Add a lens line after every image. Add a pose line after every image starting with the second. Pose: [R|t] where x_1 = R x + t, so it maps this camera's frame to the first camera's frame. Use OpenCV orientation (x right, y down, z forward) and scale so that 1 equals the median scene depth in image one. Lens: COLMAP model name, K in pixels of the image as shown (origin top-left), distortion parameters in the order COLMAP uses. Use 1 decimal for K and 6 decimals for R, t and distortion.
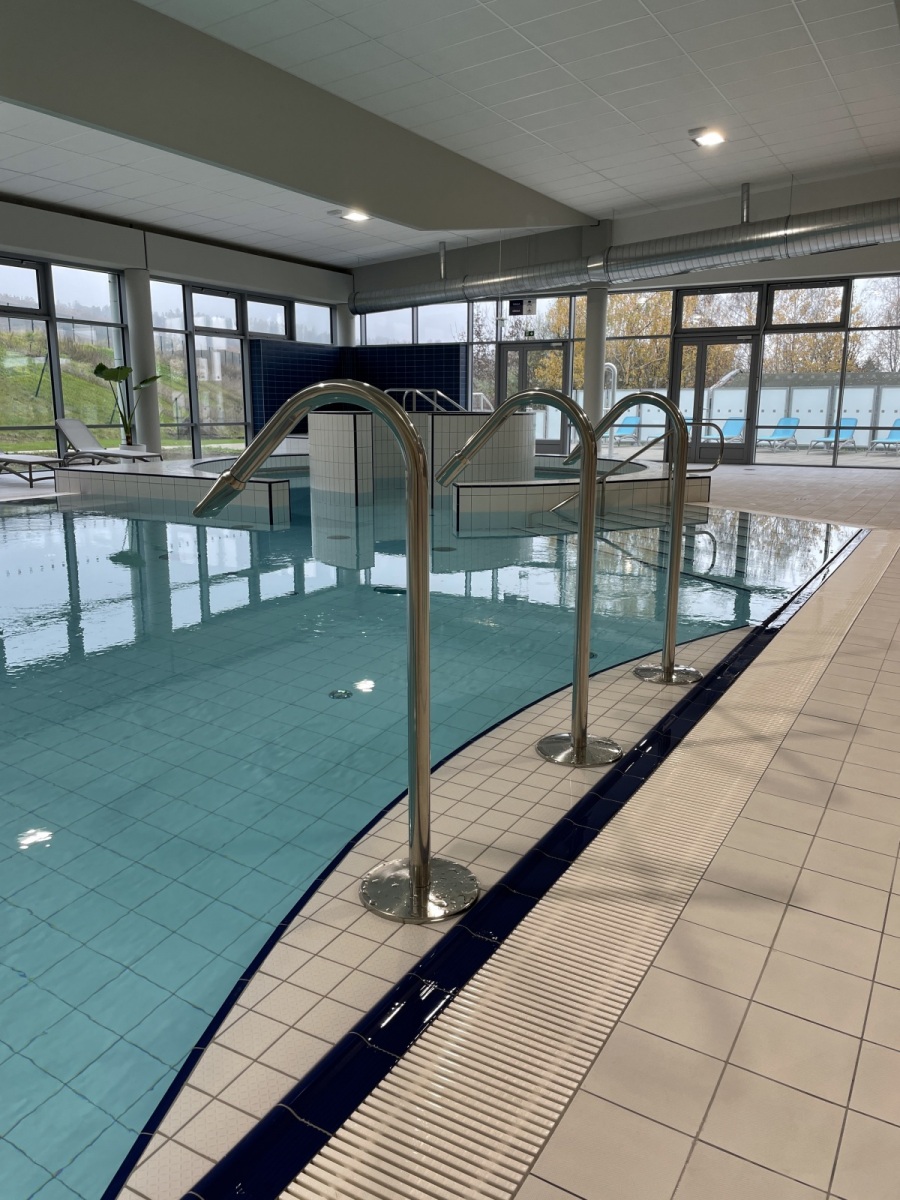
lens RADIAL K [[907.1, 0, 450.0], [0, 907.1, 600.0], [0, 0, 1]] dist [0.100664, -0.146801]
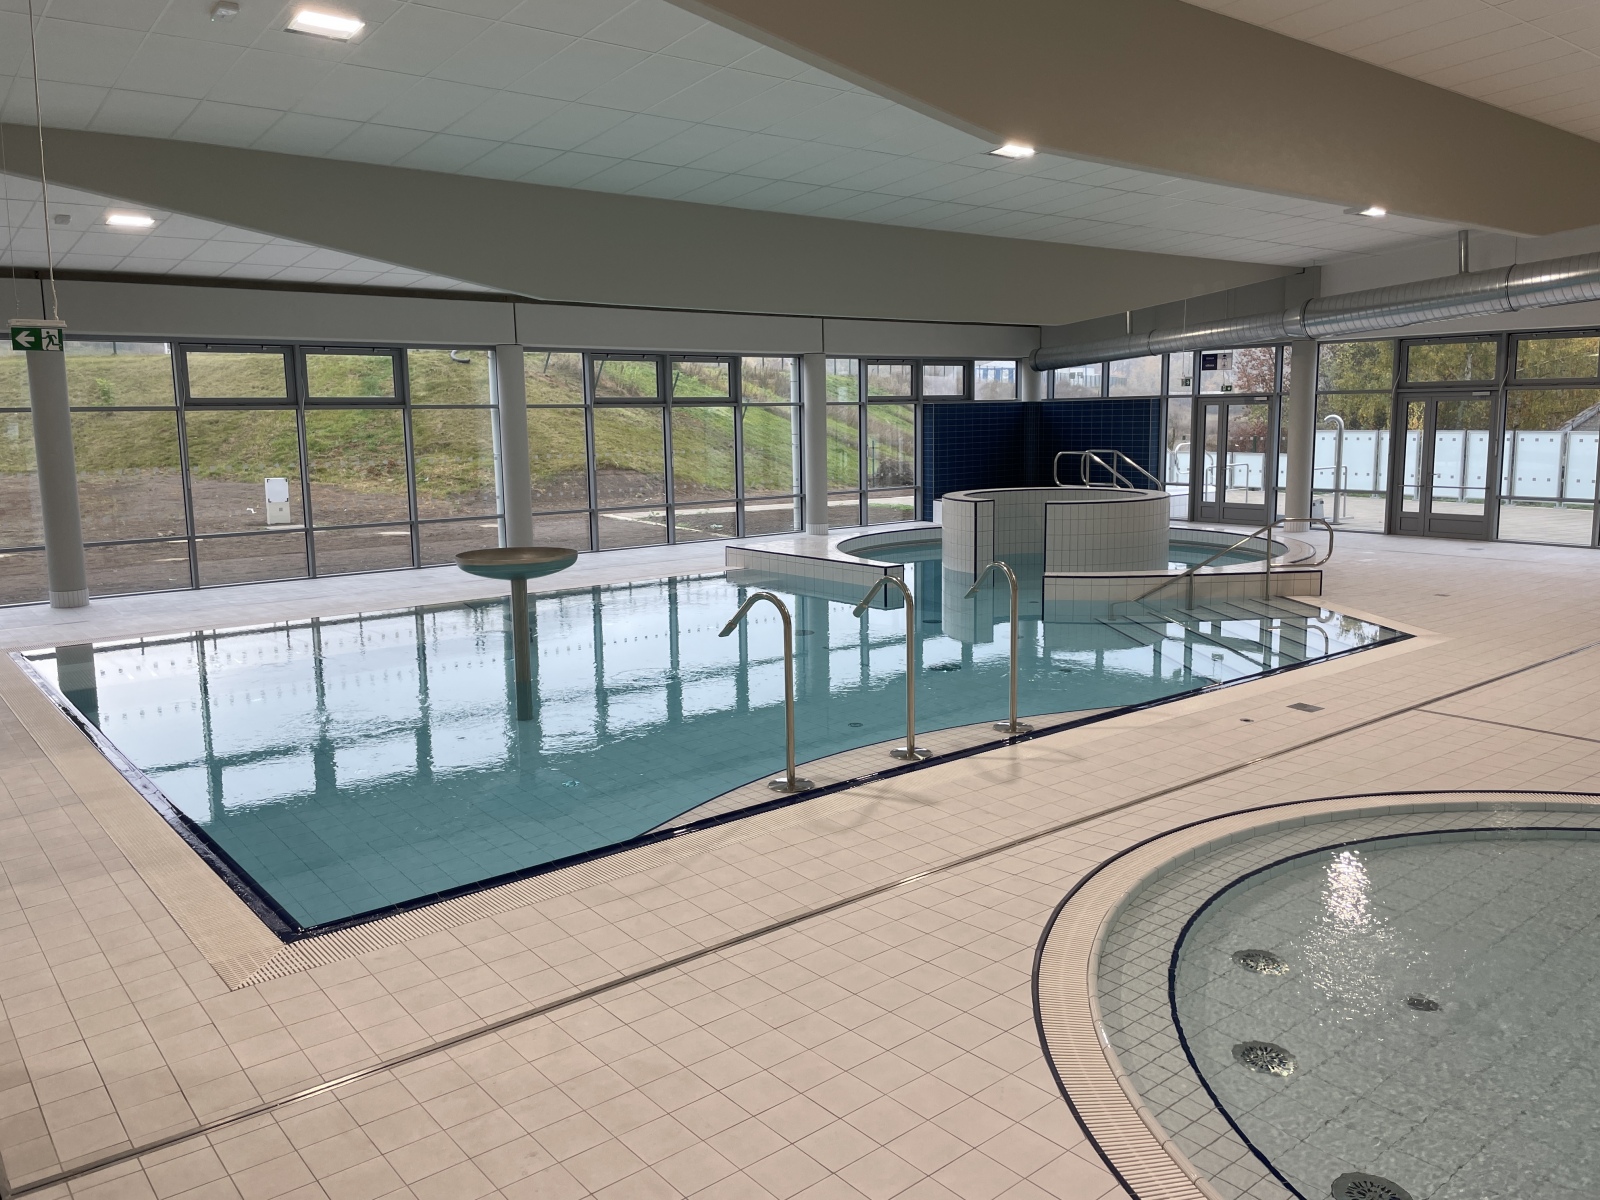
lens RADIAL K [[1209.4, 0, 800.0], [0, 1209.4, 600.0], [0, 0, 1]] dist [0.100664, -0.146801]
pose [[0.931373, 0.038064, -0.362070, 0.150655], [-0.058294, 0.997280, -0.045108, -0.006443], [0.359368, 0.063119, 0.931059, -0.274551]]
